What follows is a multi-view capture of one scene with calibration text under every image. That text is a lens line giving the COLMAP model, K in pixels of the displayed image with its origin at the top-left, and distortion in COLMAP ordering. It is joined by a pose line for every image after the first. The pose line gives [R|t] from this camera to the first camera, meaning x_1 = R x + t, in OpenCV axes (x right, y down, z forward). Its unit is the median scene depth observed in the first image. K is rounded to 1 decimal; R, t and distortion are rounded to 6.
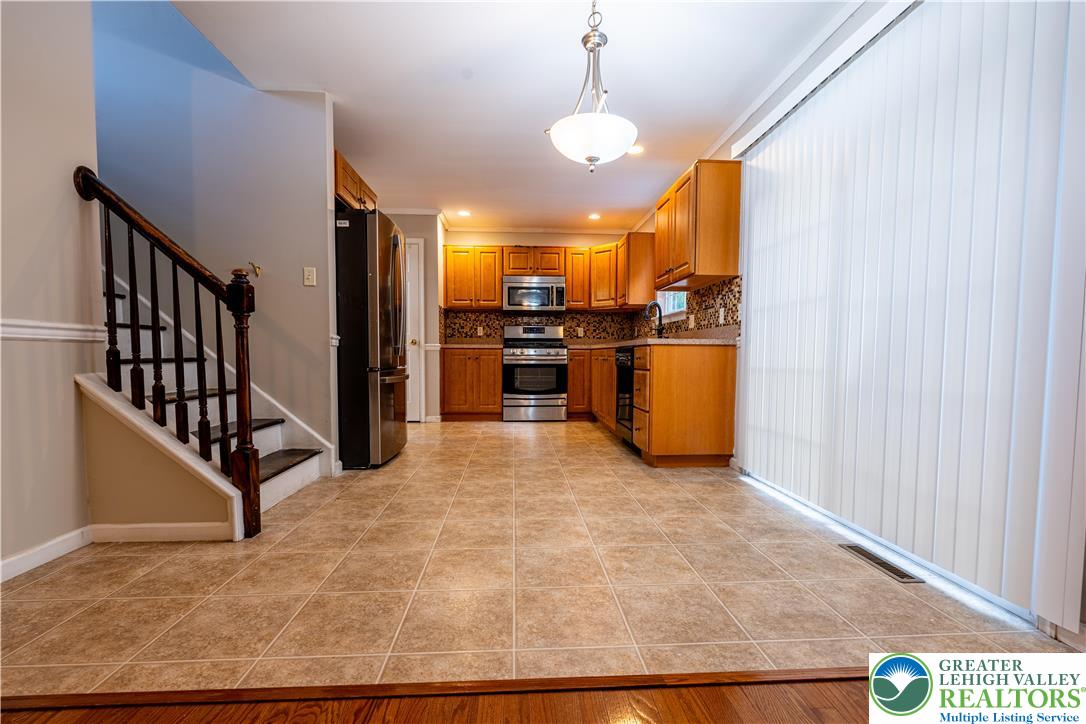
lens RADIAL K [[482.2, 0, 544.4], [0, 482.2, 381.1], [0, 0, 1]] dist [-0.002251, 0.000017]
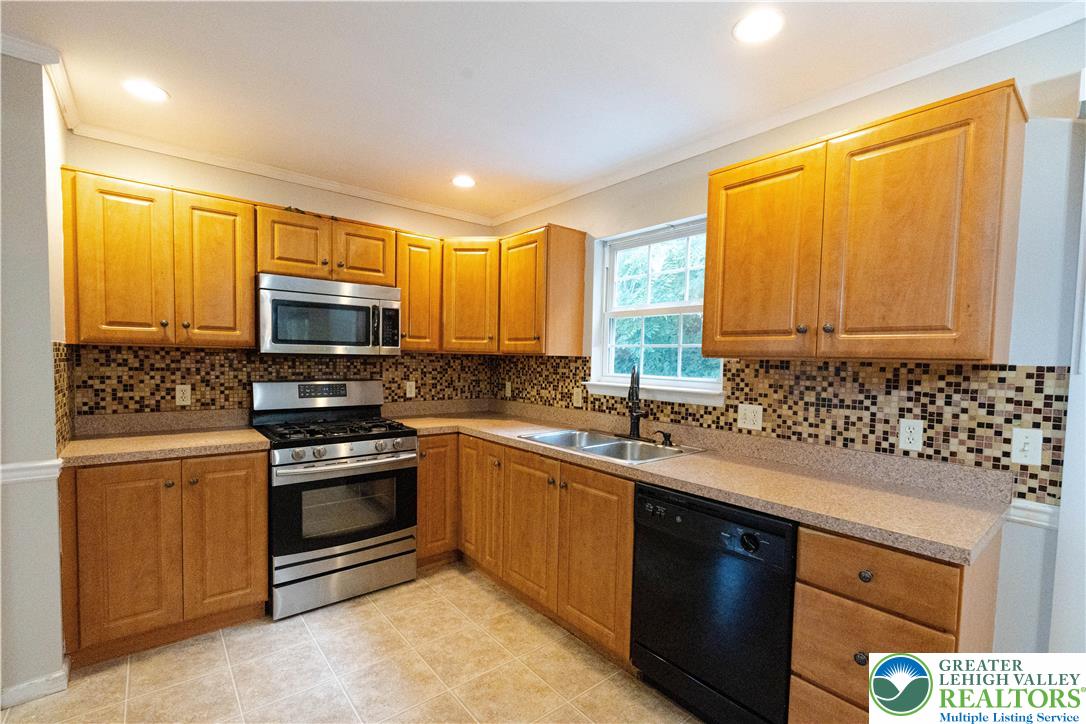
lens RADIAL K [[482.2, 0, 544.4], [0, 482.2, 381.1], [0, 0, 1]] dist [-0.002251, 0.000017]
pose [[0.811504, -0.016165, 0.584123, -0.135506], [0.014849, 0.999865, 0.007041, -0.125755], [-0.584158, 0.002960, 0.811634, 0.522867]]
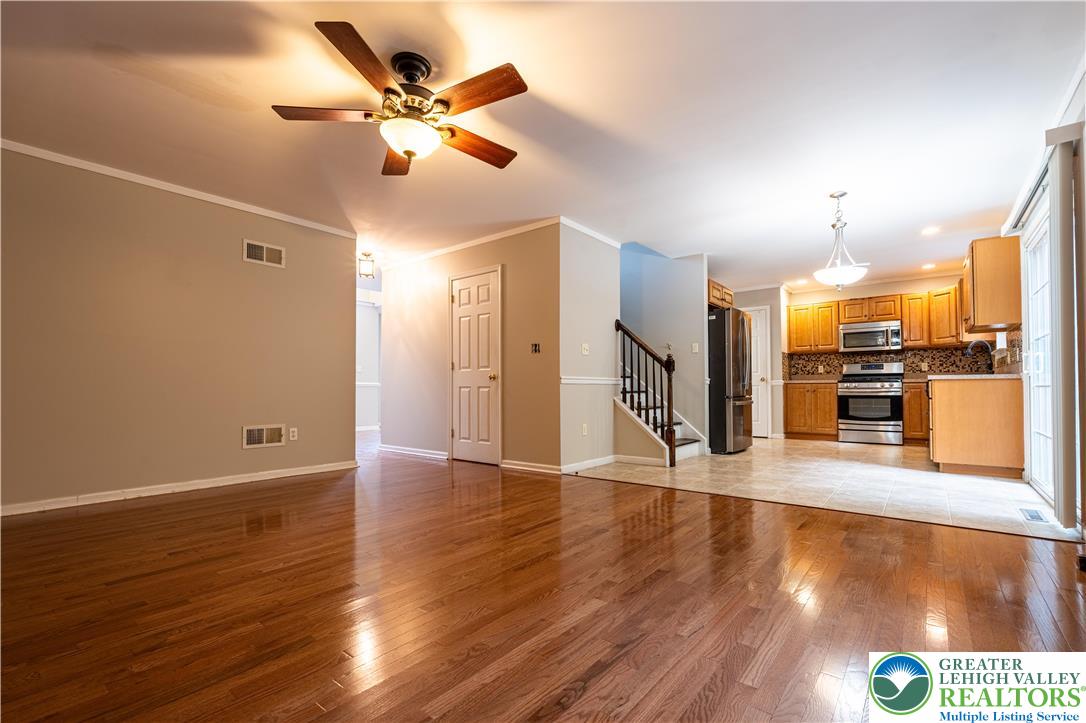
lens RADIAL K [[482.2, 0, 544.4], [0, 482.2, 380.6], [0, 0, 1]] dist [-0.002251, 0.000017]
pose [[0.741889, -0.019336, -0.670244, 0.187058], [-0.029192, 0.997705, -0.061096, 0.024617], [0.669887, 0.064893, 0.739622, -0.432486]]
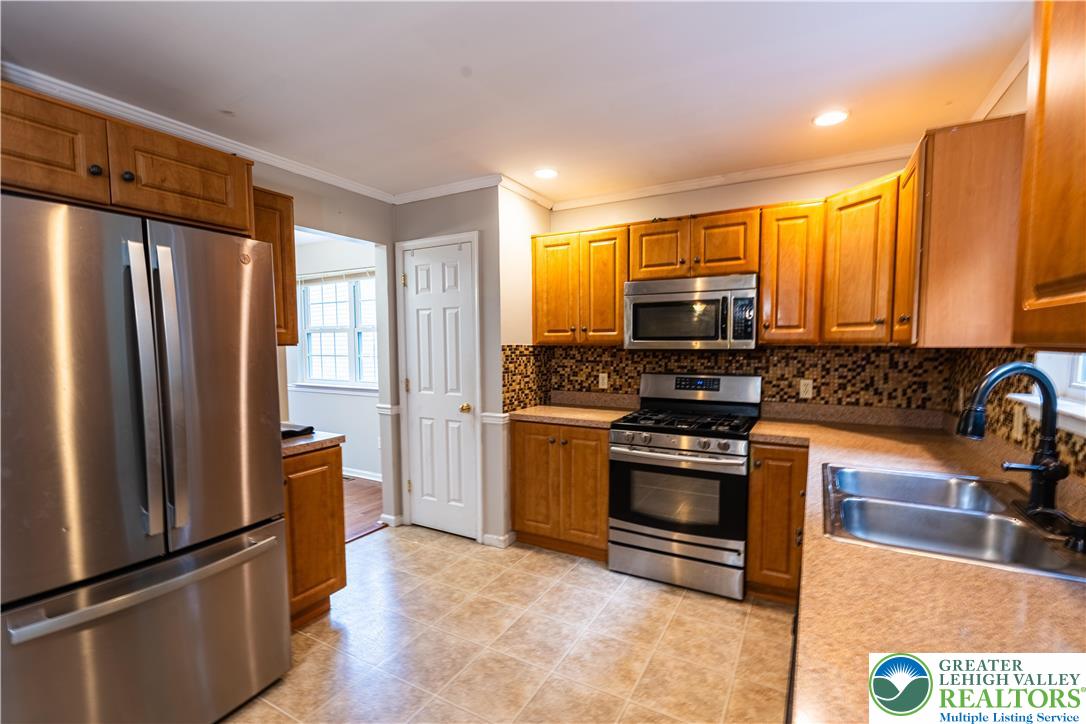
lens RADIAL K [[482.2, 0, 544.4], [0, 482.2, 381.1], [0, 0, 1]] dist [-0.002251, 0.000017]
pose [[0.840058, 0.034718, -0.541385, 0.127737], [-0.022178, 0.999314, 0.029671, -0.130851], [0.542044, -0.012919, 0.840251, 0.536727]]
